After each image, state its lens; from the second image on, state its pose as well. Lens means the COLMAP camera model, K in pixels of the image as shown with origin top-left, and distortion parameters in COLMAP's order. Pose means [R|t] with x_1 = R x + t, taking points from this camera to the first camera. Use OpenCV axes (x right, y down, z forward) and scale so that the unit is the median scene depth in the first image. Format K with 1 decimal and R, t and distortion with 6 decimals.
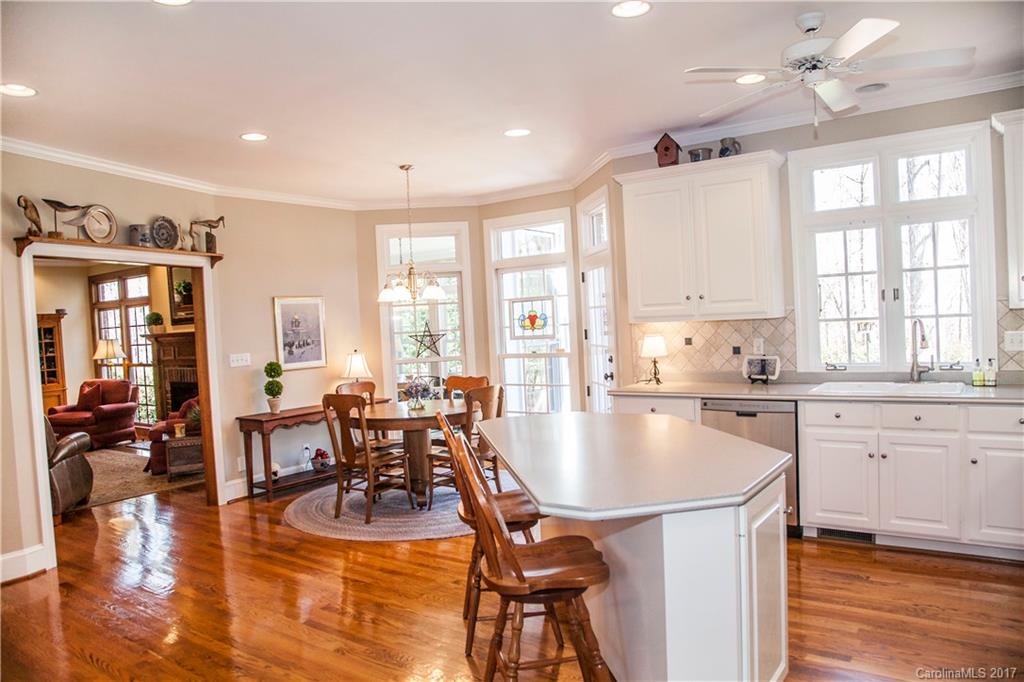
lens RADIAL K [[702.5, 0, 512.0], [0, 702.5, 341.0], [0, 0, 1]] dist [-0.004219, -0.001329]
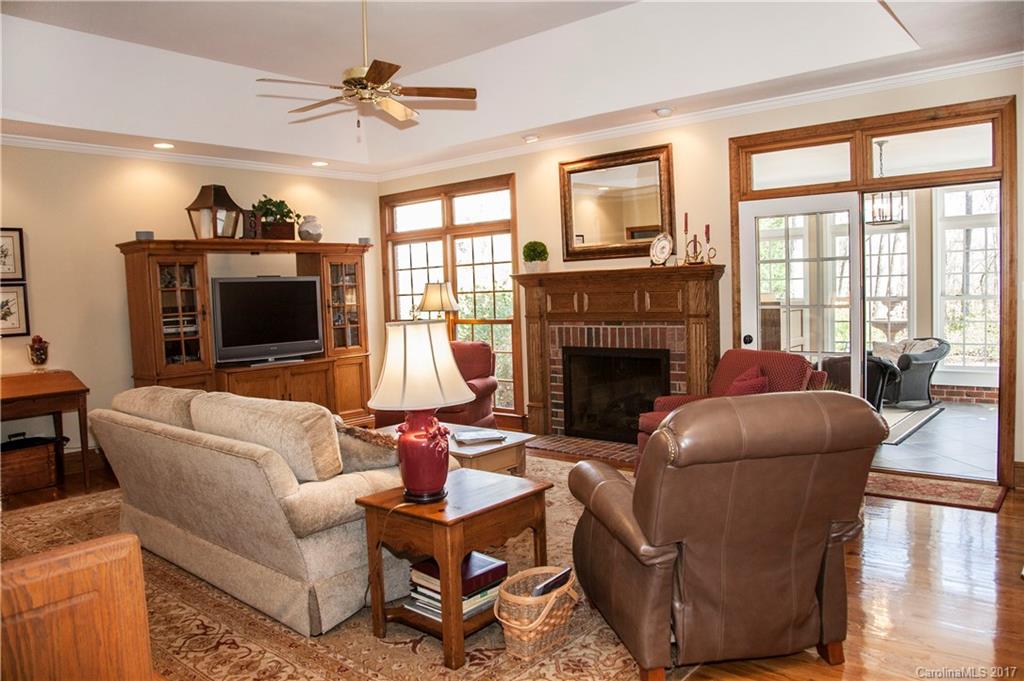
lens RADIAL K [[744.5, 0, 512.0], [0, 744.5, 340.5], [0, 0, 1]] dist [-0.005072, -0.002325]
pose [[0.998919, 0.025806, -0.038666, -0.472106], [-0.025191, 0.999550, 0.016304, 0.039244], [0.039070, -0.015312, 0.999119, 0.282042]]
